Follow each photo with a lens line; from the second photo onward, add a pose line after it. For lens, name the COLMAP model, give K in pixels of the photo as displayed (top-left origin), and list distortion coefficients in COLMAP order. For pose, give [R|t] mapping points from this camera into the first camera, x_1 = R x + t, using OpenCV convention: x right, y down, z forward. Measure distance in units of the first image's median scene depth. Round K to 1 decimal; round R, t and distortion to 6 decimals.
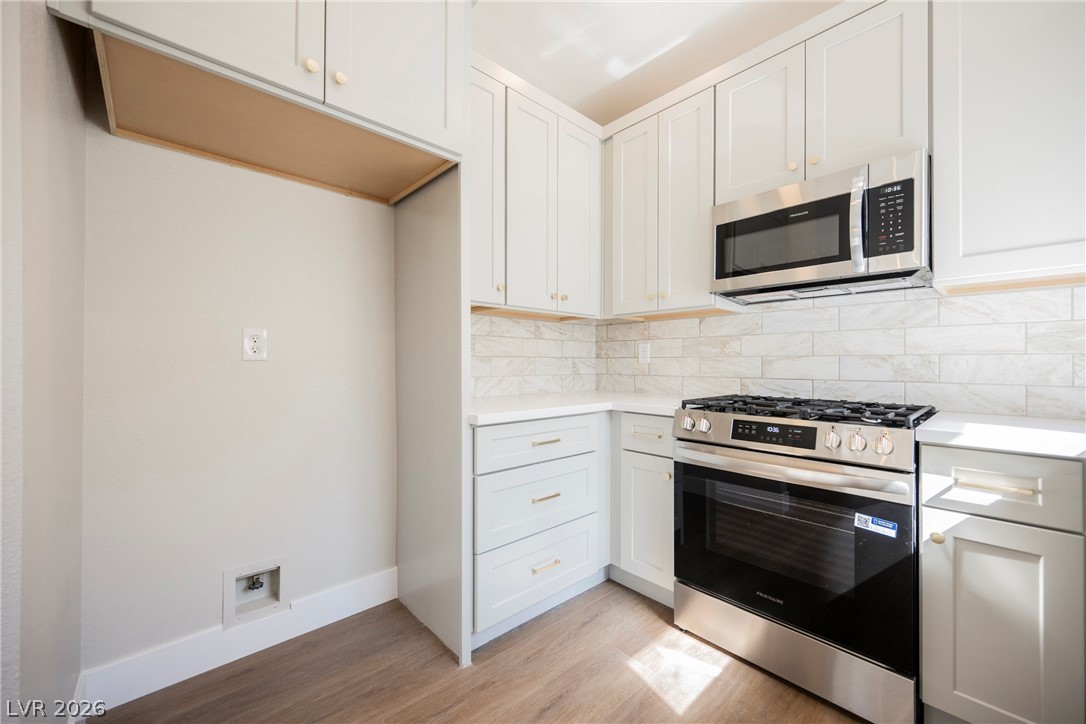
lens RADIAL K [[425.9, 0, 545.9], [0, 425.9, 361.5], [0, 0, 1]] dist [-0.000998, -0.000137]
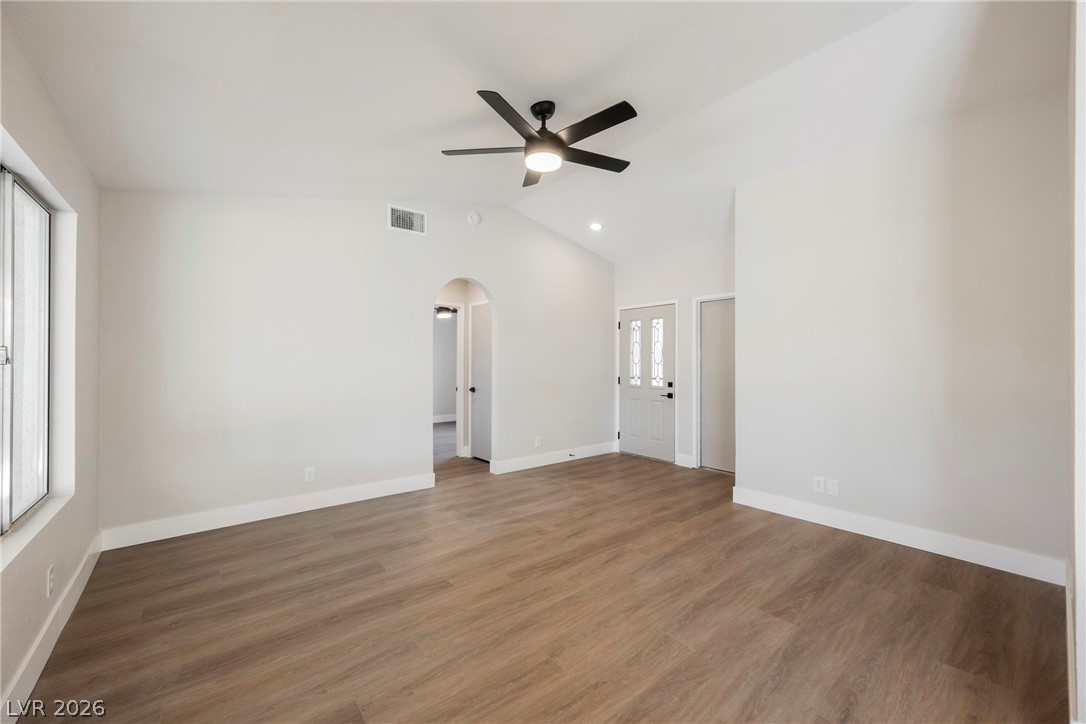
lens RADIAL K [[420.4, 0, 543.0], [0, 420.4, 362.0], [0, 0, 1]] dist [-0.005813, -0.000138]
pose [[0.997845, 0.000086, -0.065613, -2.010933], [-0.000114, 1.000000, -0.000417, -0.111387], [0.065613, 0.000424, 0.997845, -0.078983]]
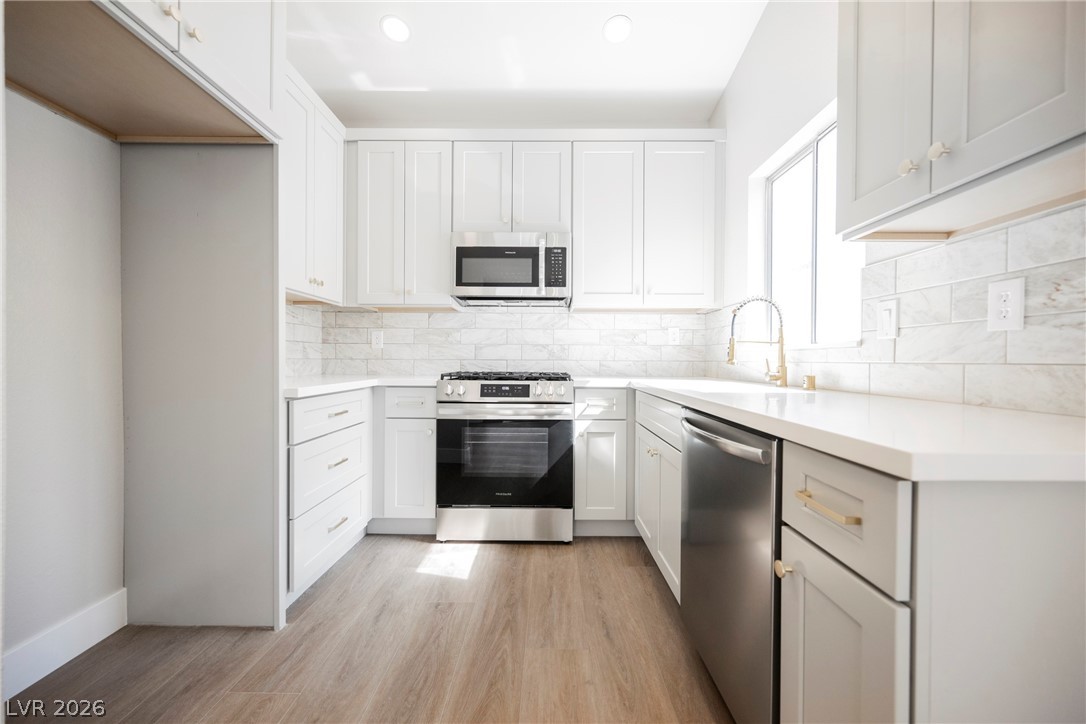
lens RADIAL K [[425.9, 0, 545.9], [0, 425.9, 361.5], [0, 0, 1]] dist [-0.000998, -0.000137]
pose [[0.682082, -0.001395, 0.731275, -0.493690], [-0.007611, 0.999930, 0.009006, 0.042176], [-0.731236, -0.011708, 0.682024, -0.180354]]
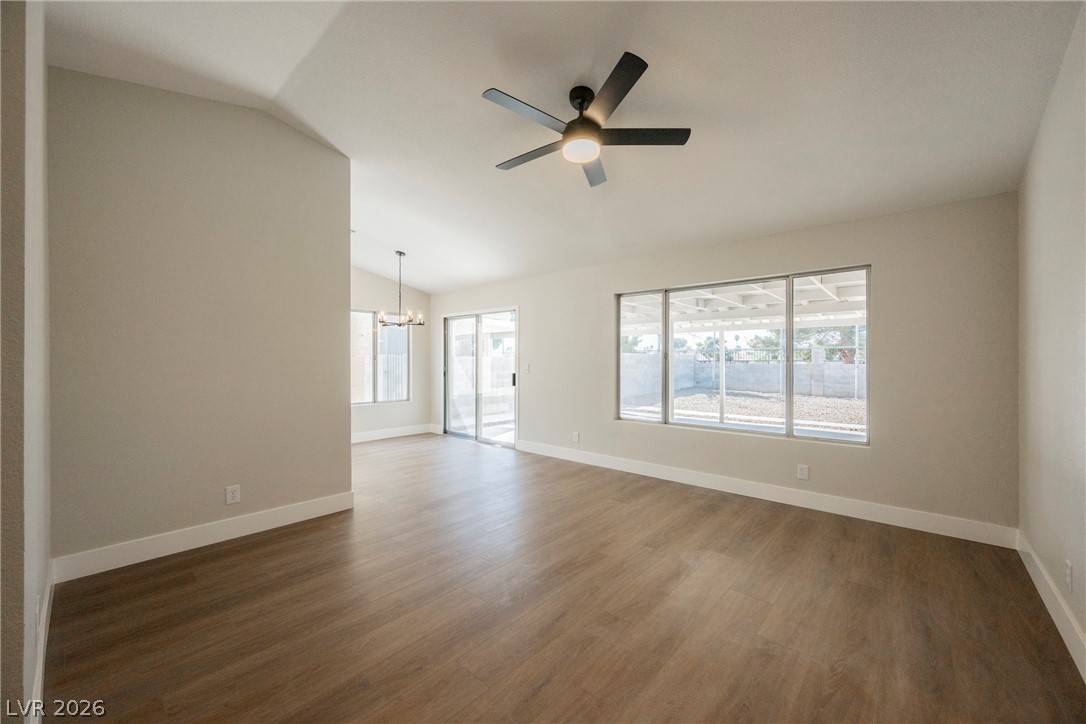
lens RADIAL K [[425.9, 0, 545.9], [0, 425.9, 361.5], [0, 0, 1]] dist [-0.000998, -0.000137]
pose [[-0.995176, -0.004948, -0.097978, -1.827554], [-0.004467, 0.999977, -0.005136, -0.090590], [0.098001, -0.004674, -0.995175, 3.188223]]
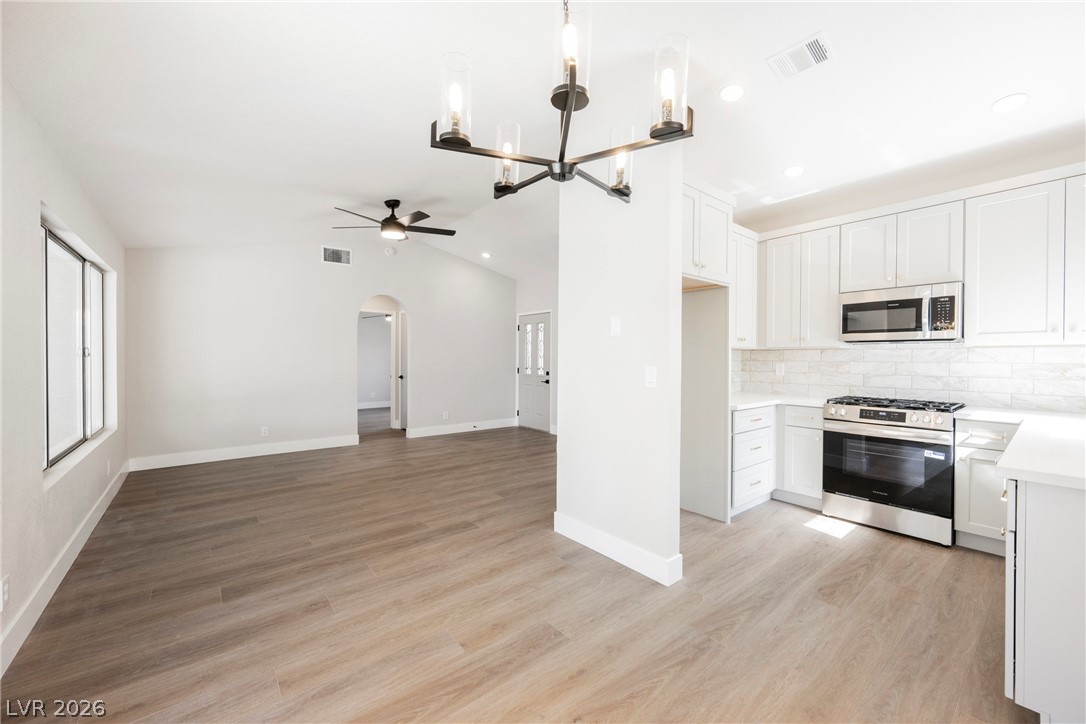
lens RADIAL K [[420.4, 0, 543.0], [0, 420.4, 362.0], [0, 0, 1]] dist [-0.005813, -0.000138]
pose [[0.997524, 0.002695, -0.070269, -0.937273], [-0.001737, 0.999905, 0.013679, -0.113935], [0.070299, -0.013523, 0.997434, -1.109013]]
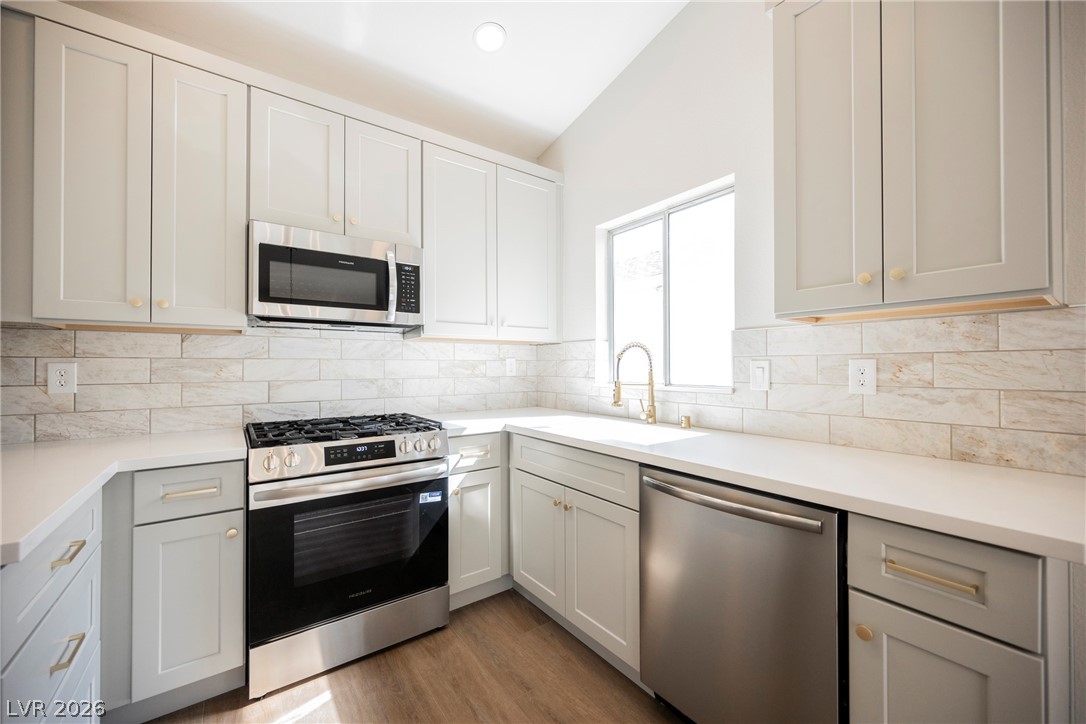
lens RADIAL K [[423.7, 0, 547.8], [0, 423.7, 361.7], [0, 0, 1]] dist [-0.001397, -0.000030]
pose [[0.108591, 0.008330, 0.994052, -0.541414], [-0.001404, 0.999965, -0.008226, -0.067812], [-0.994086, -0.000502, 0.108599, 0.340654]]
